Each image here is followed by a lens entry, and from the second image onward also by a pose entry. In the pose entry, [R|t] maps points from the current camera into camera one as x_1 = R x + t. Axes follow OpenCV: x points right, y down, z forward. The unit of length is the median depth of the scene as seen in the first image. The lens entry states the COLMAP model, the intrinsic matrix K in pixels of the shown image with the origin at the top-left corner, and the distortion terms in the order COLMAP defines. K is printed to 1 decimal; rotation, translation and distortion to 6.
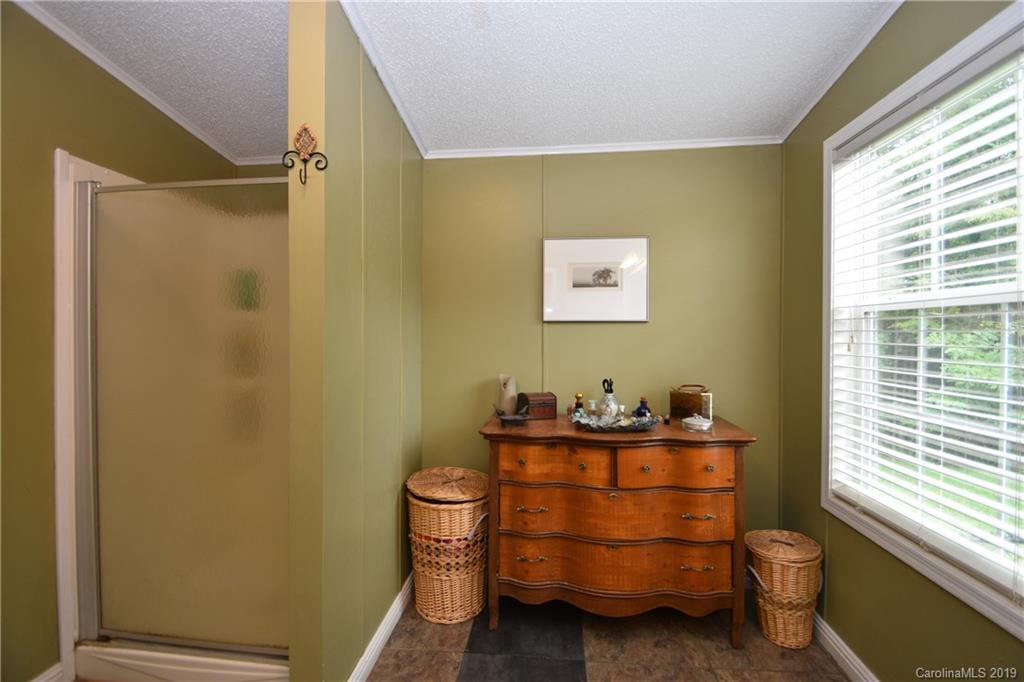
lens RADIAL K [[451.7, 0, 511.9], [0, 451.7, 335.2], [0, 0, 1]] dist [-0.005910, -0.005654]
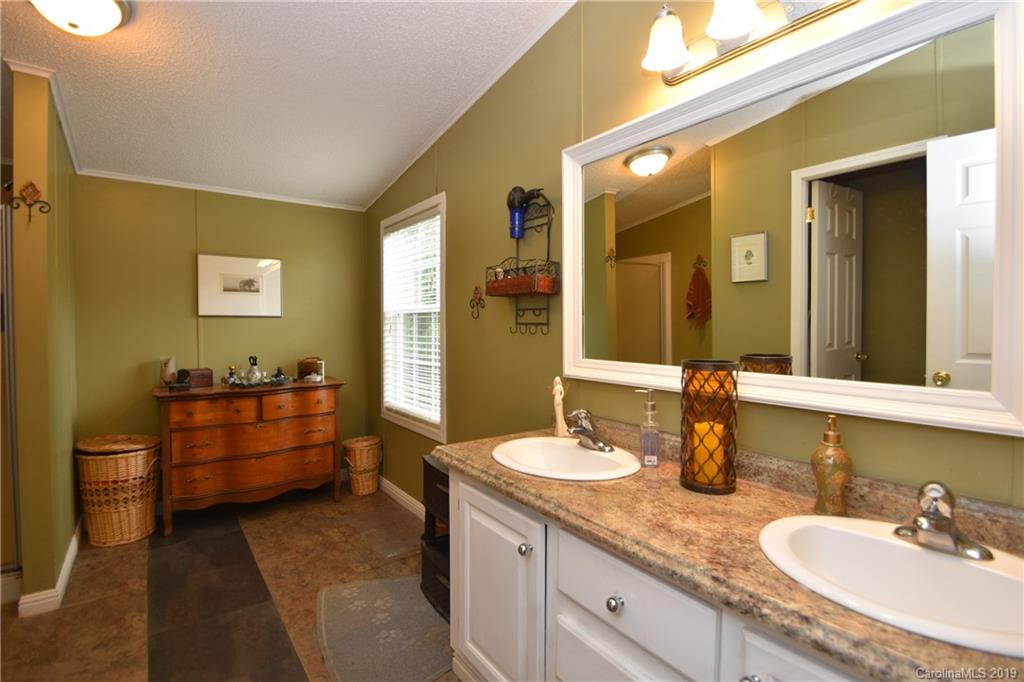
lens RADIAL K [[491.5, 0, 513.4], [0, 491.5, 332.9], [0, 0, 1]] dist [-0.001873, -0.005599]
pose [[0.746448, -0.012410, 0.665328, -0.247341], [0.005626, 0.999908, 0.012340, 0.009152], [-0.665420, -0.005468, 0.746449, -0.857655]]
